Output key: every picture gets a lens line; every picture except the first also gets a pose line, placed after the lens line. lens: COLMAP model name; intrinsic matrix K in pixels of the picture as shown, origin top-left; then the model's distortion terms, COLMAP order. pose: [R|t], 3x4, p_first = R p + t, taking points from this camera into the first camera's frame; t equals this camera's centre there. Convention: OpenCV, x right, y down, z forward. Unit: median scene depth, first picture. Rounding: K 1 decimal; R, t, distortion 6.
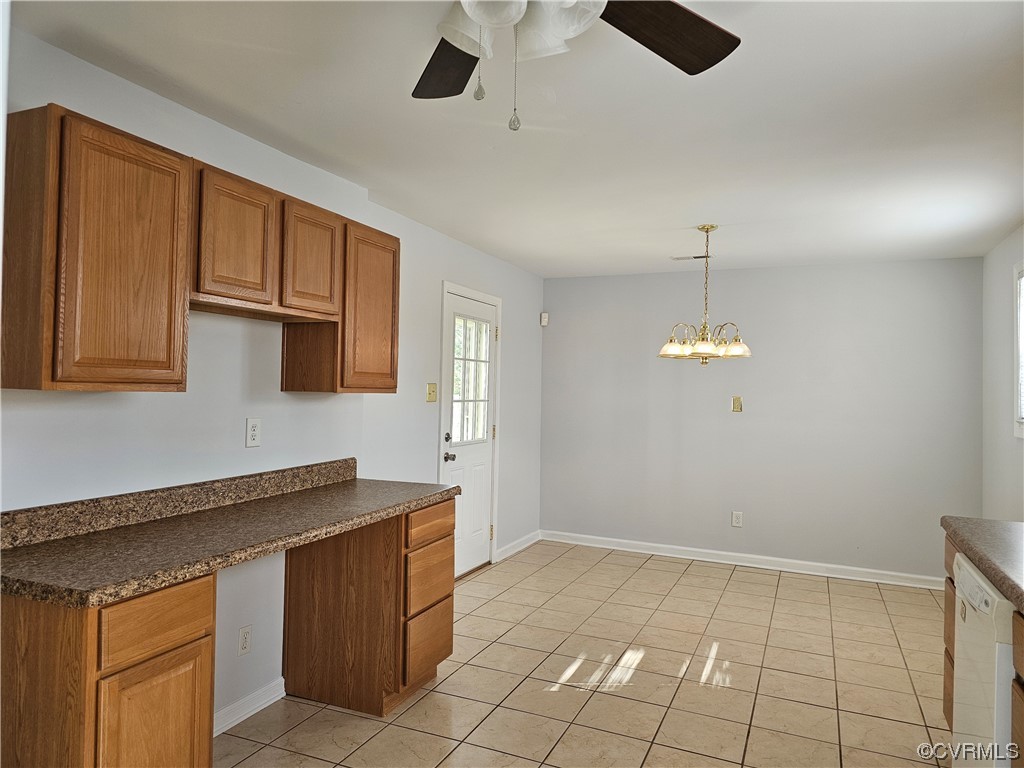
lens RADIAL K [[679.2, 0, 506.8], [0, 679.2, 382.5], [0, 0, 1]] dist [0.037005, -0.017197]
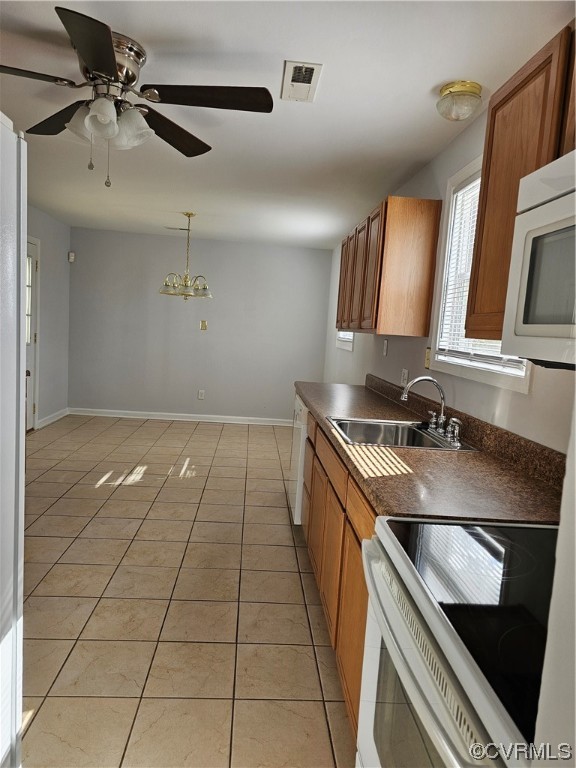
lens RADIAL K [[509.4, 0, 287.1], [0, 509.4, 382.9], [0, 0, 1]] dist [0.037005, -0.017197]
pose [[0.881671, -0.015012, 0.471625, -0.098777], [-0.054213, 0.989653, 0.132847, -0.005072], [-0.468739, -0.142695, 0.871735, -0.275406]]
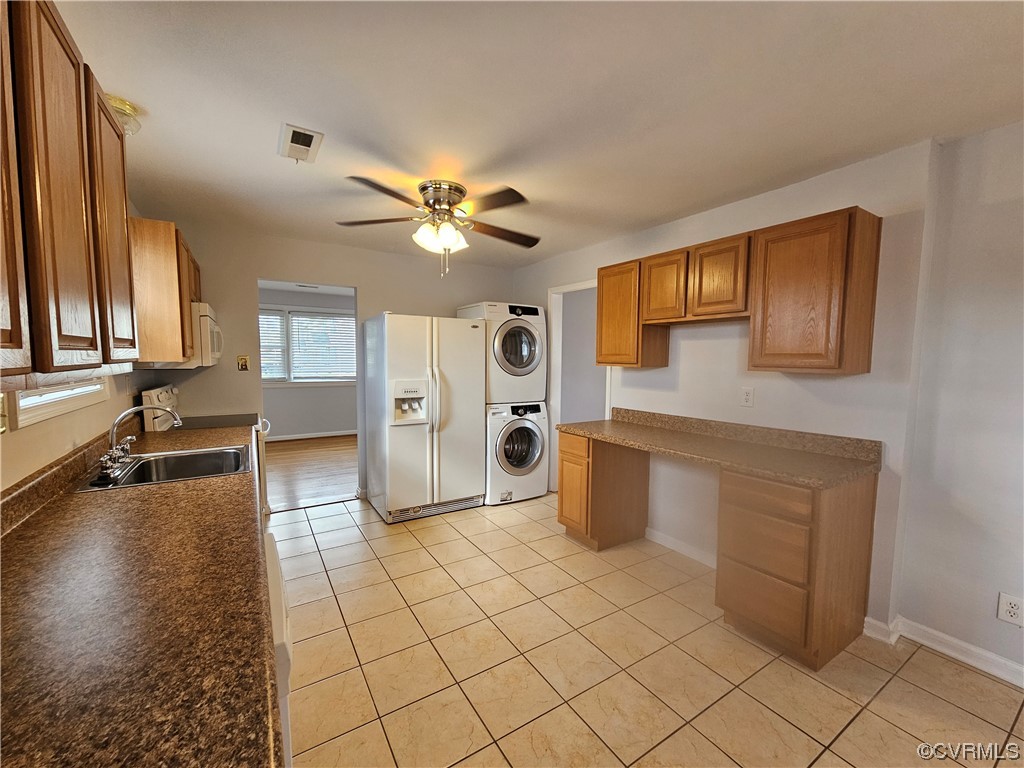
lens RADIAL K [[414.3, 0, 511.6], [0, 414.3, 385.7], [0, 0, 1]] dist [-0.002104, 0.002901]
pose [[-0.548916, 0.034149, -0.835180, 0.548259], [-0.008602, 0.998881, 0.046496, 0.009900], [0.835833, 0.032706, -0.548008, 0.883008]]
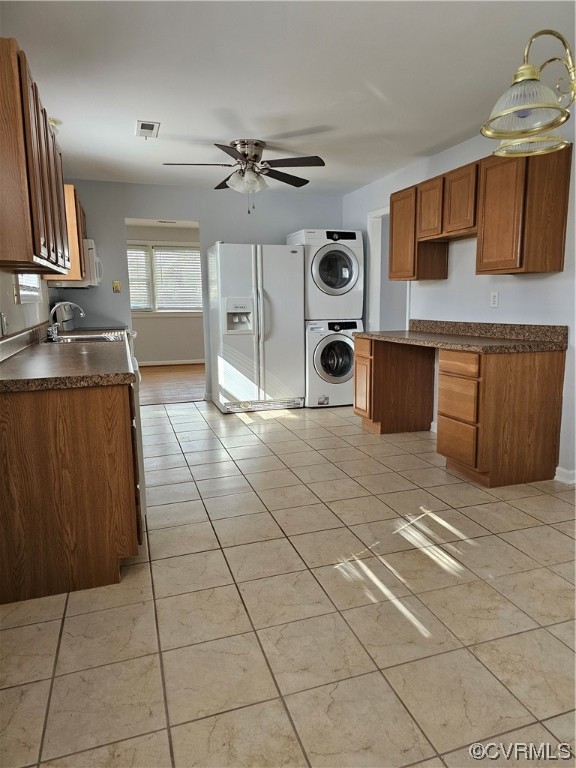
lens RADIAL K [[509.4, 0, 294.6], [0, 509.4, 383.0], [0, 0, 1]] dist [0.037005, -0.017197]
pose [[-0.731811, 0.097141, -0.674549, 0.766020], [0.002801, 0.990210, 0.139561, 0.083011], [0.681502, 0.100243, -0.724919, 1.352626]]
